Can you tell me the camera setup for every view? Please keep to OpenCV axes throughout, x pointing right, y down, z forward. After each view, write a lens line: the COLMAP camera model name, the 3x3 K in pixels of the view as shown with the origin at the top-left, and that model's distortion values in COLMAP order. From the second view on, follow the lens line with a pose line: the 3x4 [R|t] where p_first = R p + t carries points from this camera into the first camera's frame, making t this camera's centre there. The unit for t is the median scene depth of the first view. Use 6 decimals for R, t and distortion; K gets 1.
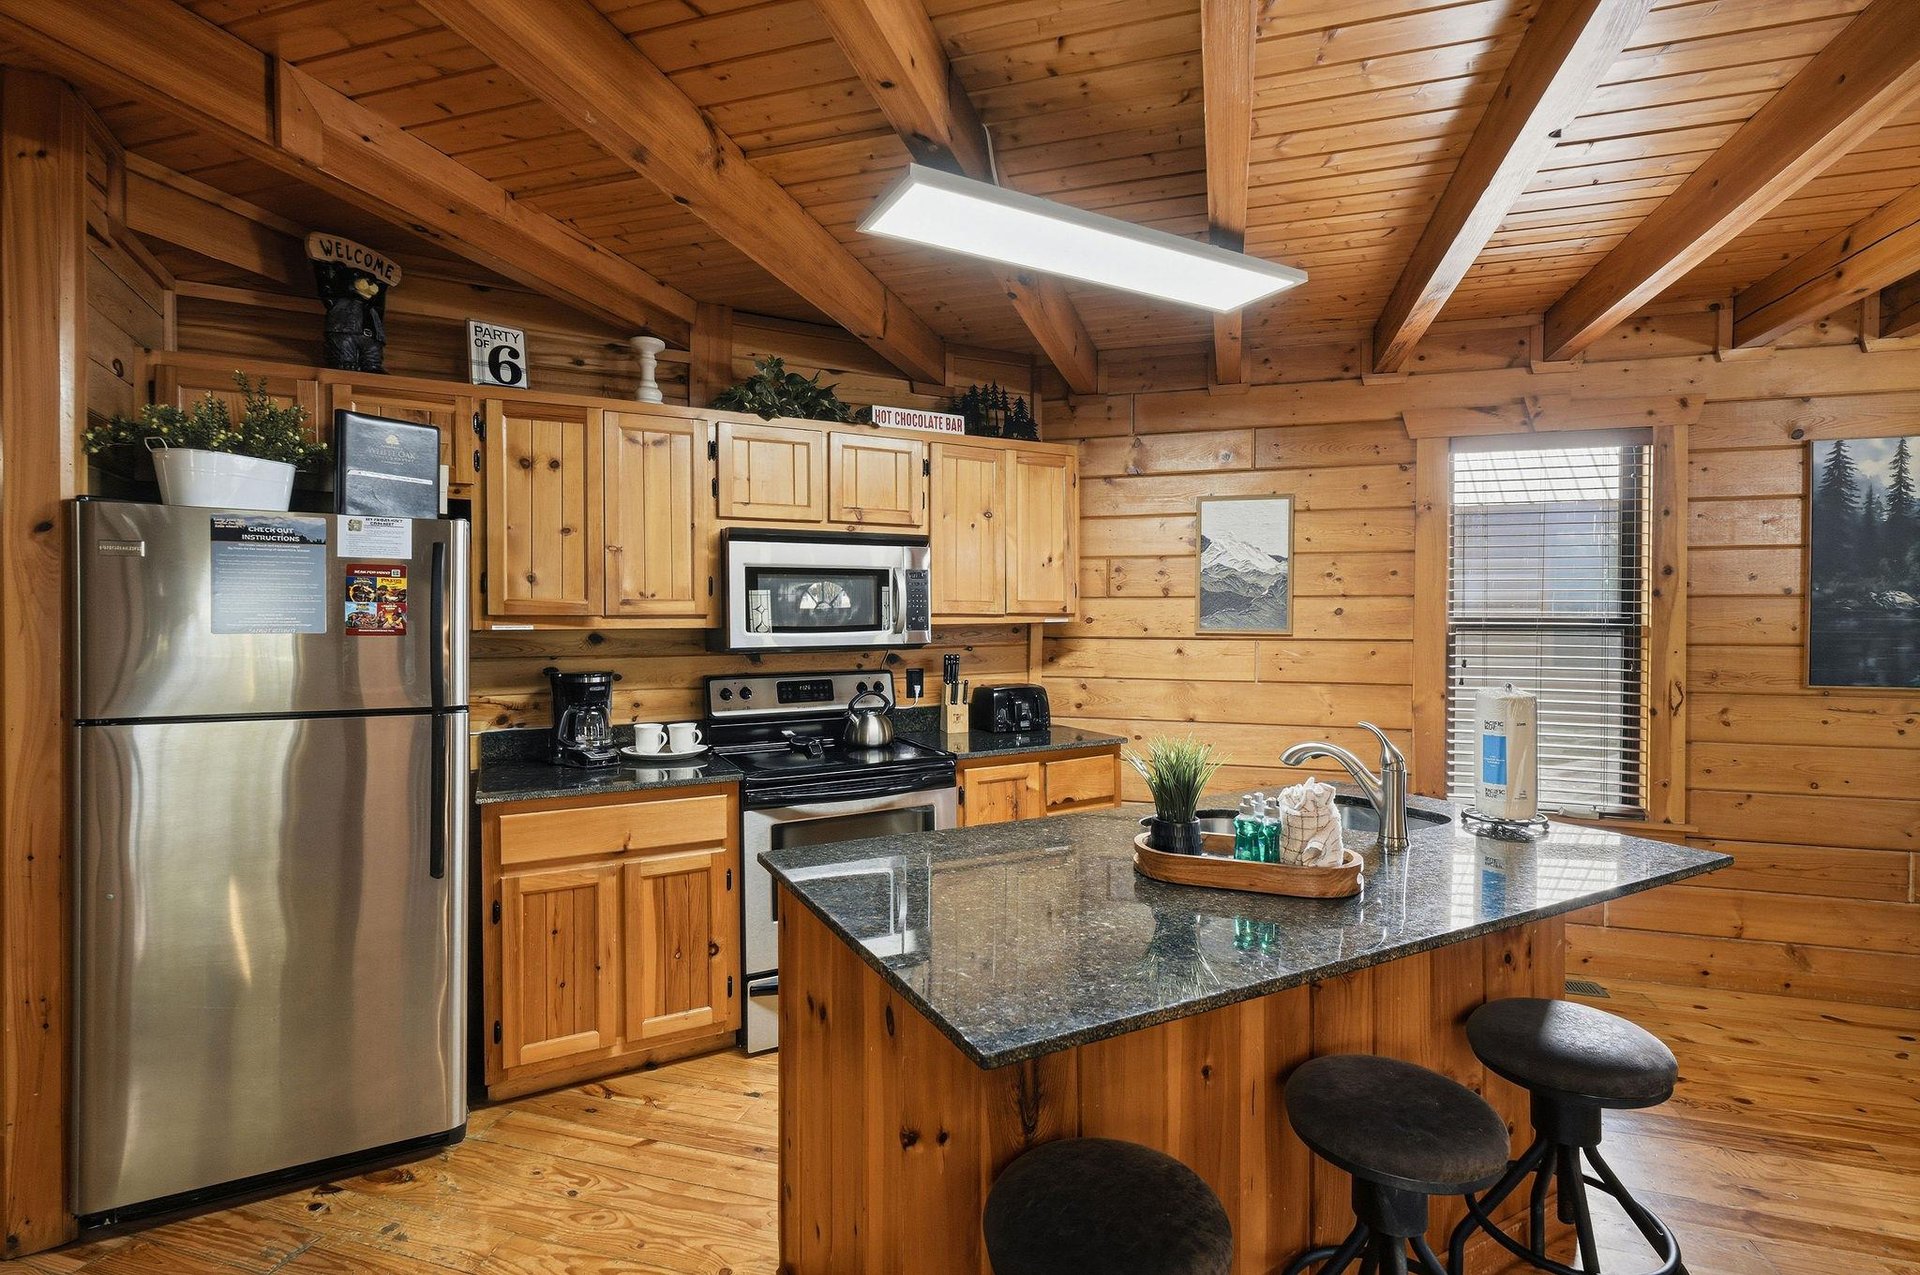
lens RADIAL K [[876.1, 0, 960.0], [0, 876.1, 637.5], [0, 0, 1]] dist [0.001353, 0.000110]
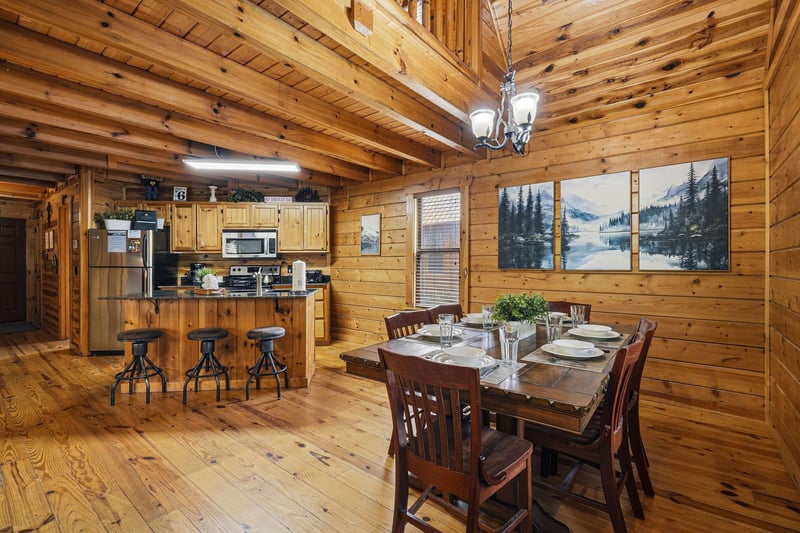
lens RADIAL K [[364.8, 0, 402.6], [0, 364.8, 270.0], [0, 0, 1]] dist [-0.002245, -0.000104]
pose [[0.928684, 0.006529, -0.370816, 1.138419], [-0.007208, 0.999974, -0.000446, 0.063210], [0.370803, 0.003087, 0.928706, -0.304092]]
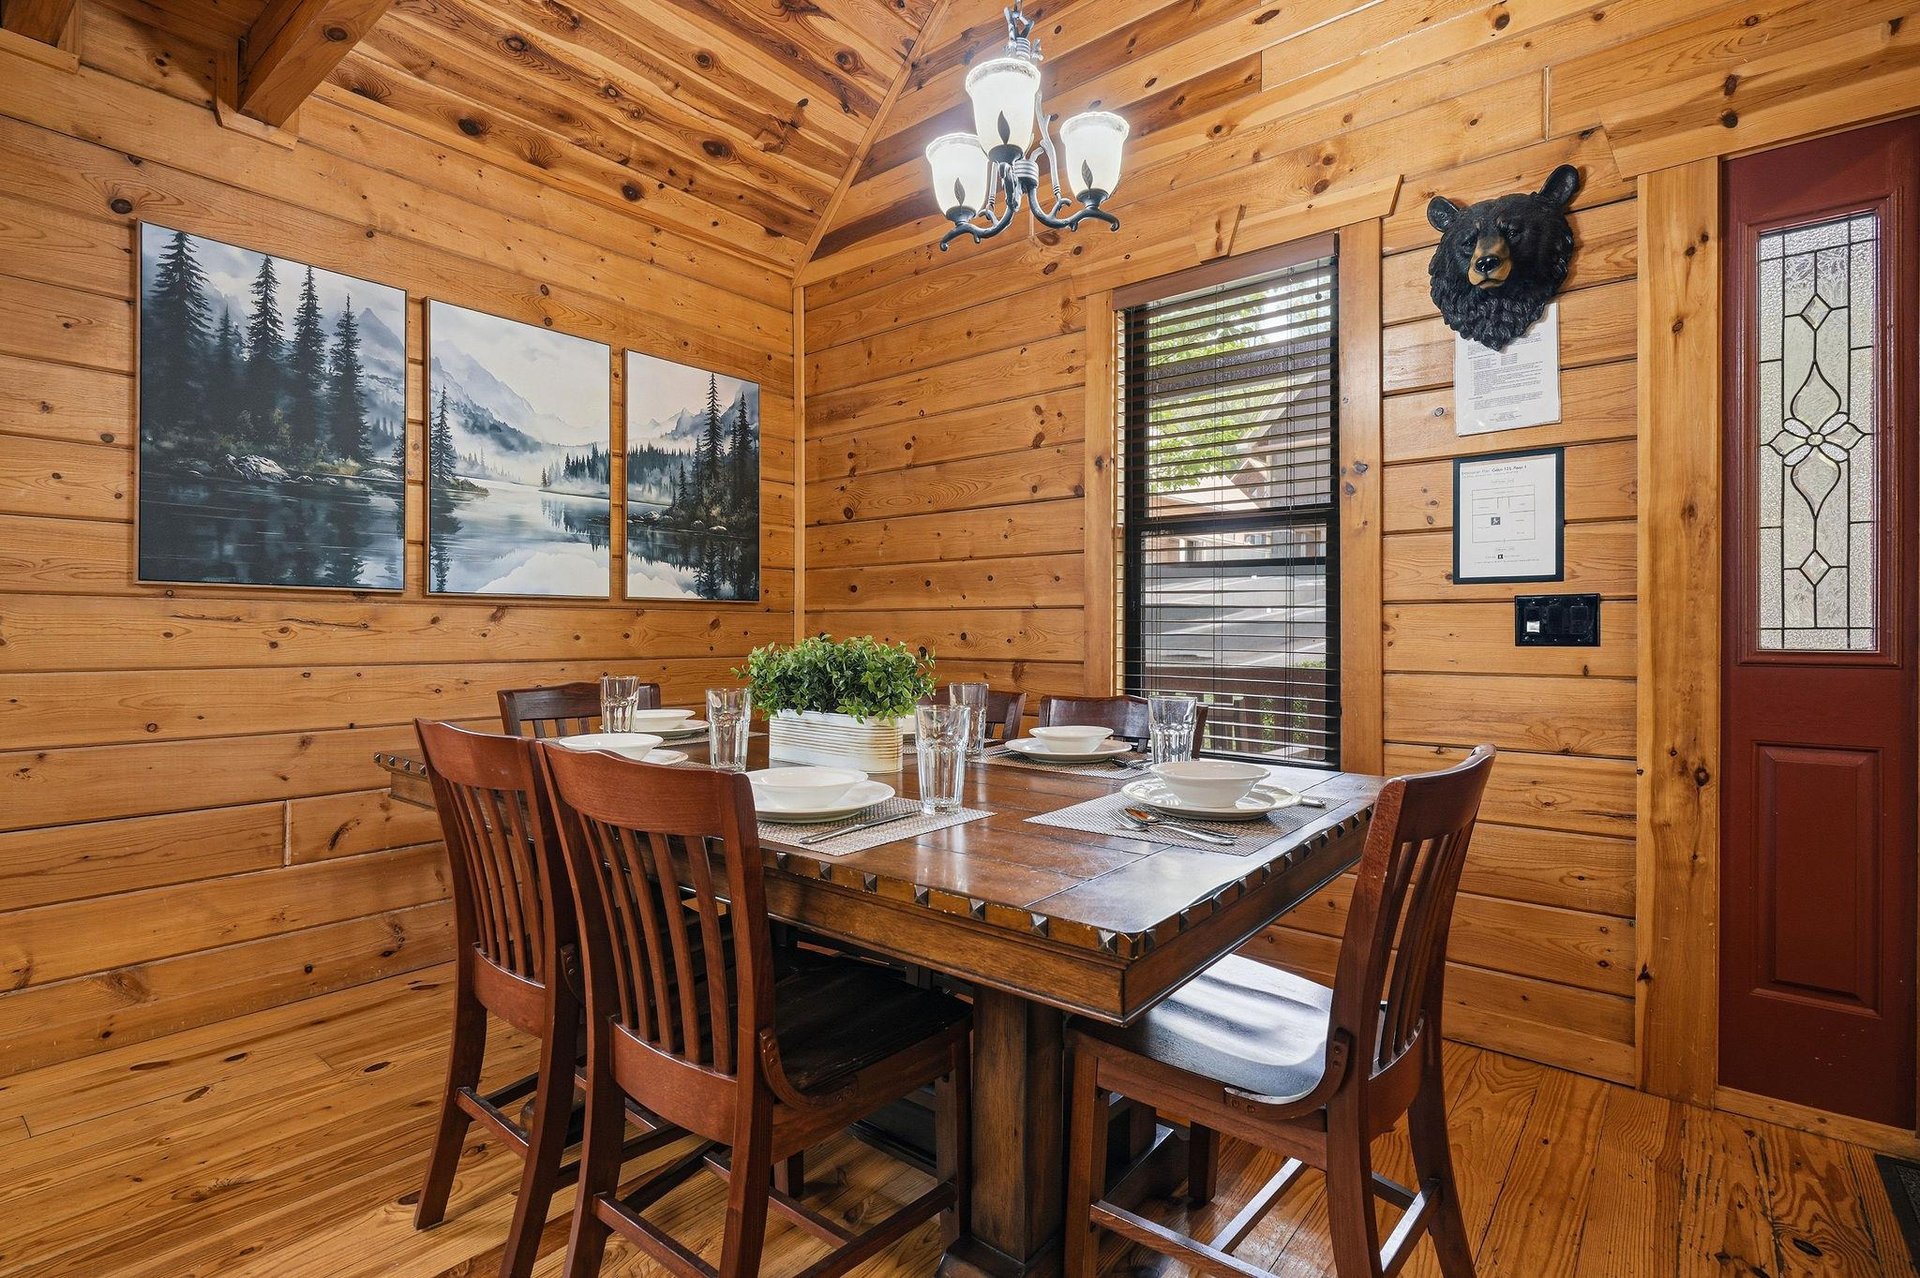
lens RADIAL K [[903.5, 0, 959.5], [0, 903.5, 631.1], [0, 0, 1]] dist [-0.001126, -0.000506]
pose [[0.383167, -0.001431, 0.923678, 0.570926], [0.006774, 0.999976, -0.001261, 0.099752], [-0.923654, 0.006740, 0.383168, 0.148471]]
